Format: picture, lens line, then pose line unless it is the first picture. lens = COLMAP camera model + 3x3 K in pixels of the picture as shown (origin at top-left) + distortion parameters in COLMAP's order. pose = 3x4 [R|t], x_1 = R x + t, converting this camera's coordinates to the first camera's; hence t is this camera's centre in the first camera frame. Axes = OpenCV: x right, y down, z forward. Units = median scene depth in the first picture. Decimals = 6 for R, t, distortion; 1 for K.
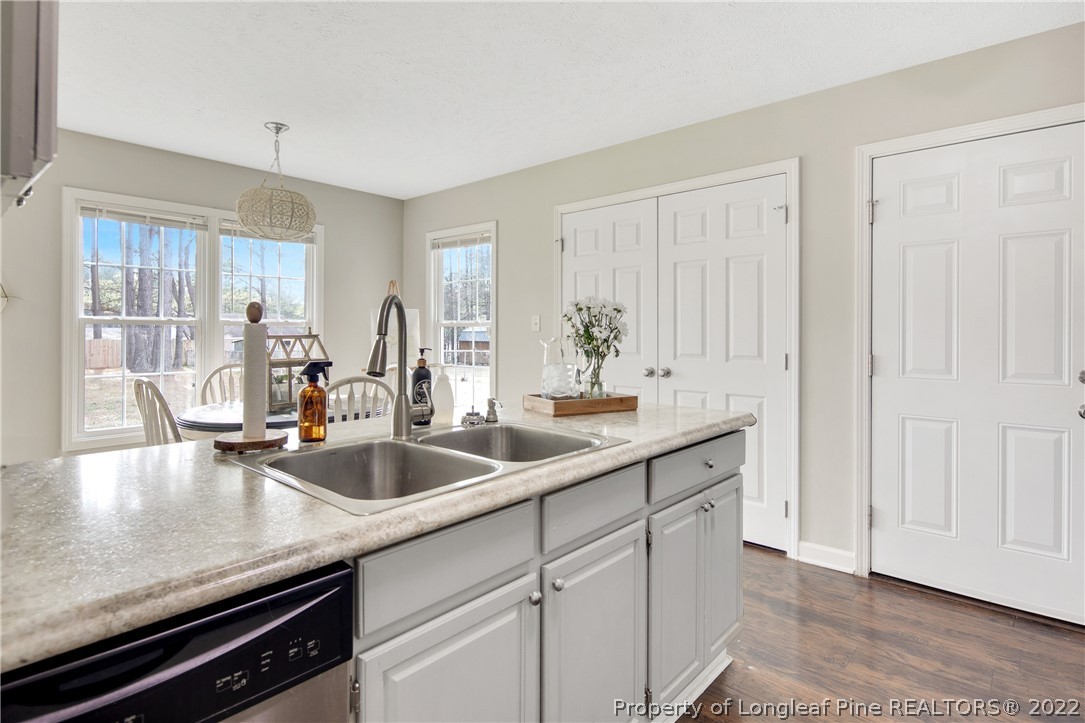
lens RADIAL K [[560.2, 0, 513.2], [0, 560.2, 329.5], [0, 0, 1]] dist [0.000661, -0.001989]
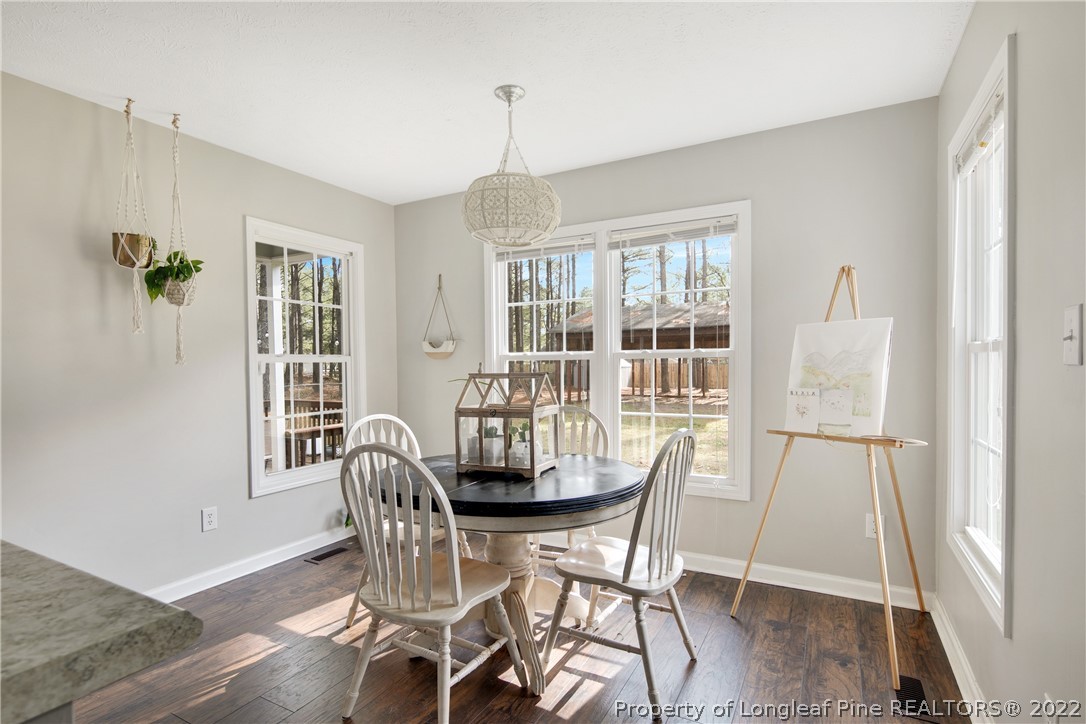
lens RADIAL K [[531.7, 0, 538.5], [0, 531.7, 367.5], [0, 0, 1]] dist [-0.000767, -0.000504]
pose [[0.256409, 0.001000, -0.966568, 0.224679], [0.014213, 0.999887, 0.004805, 0.000163], [0.966464, -0.014970, 0.256366, 0.703765]]
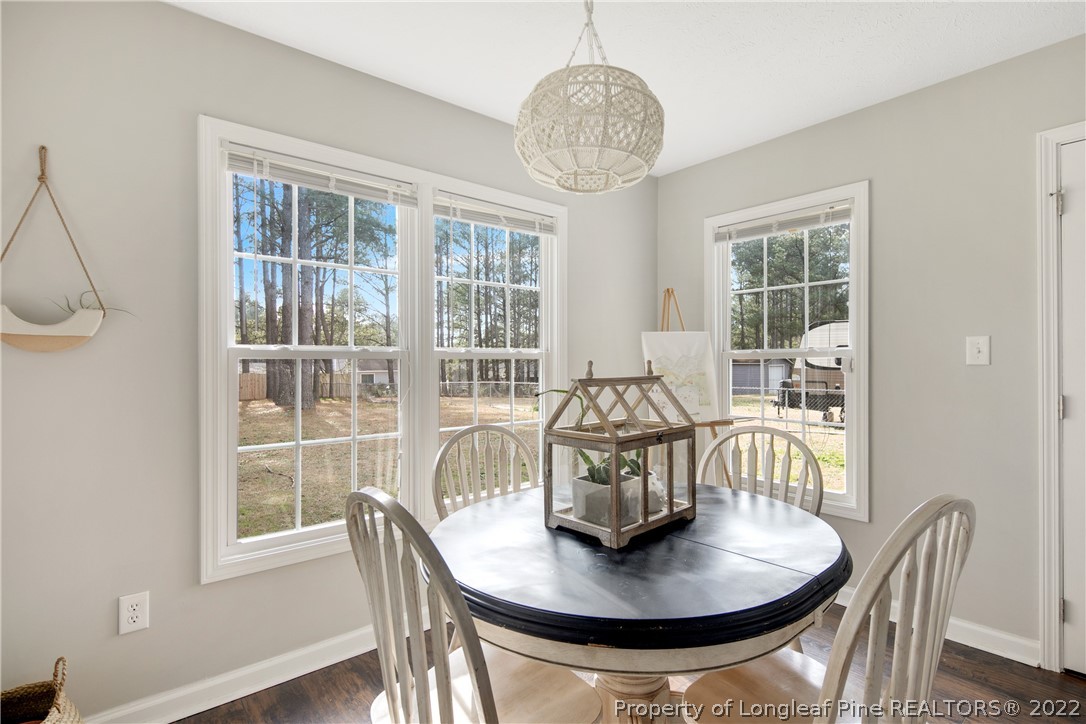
lens RADIAL K [[524.2, 0, 543.0], [0, 524.2, 362.0], [0, 0, 1]] dist [-0.000677, -0.000077]
pose [[0.992598, -0.007880, -0.121186, -0.339519], [0.007917, 0.999969, -0.000180, -0.002858], [0.121184, -0.000781, 0.992630, 0.441337]]
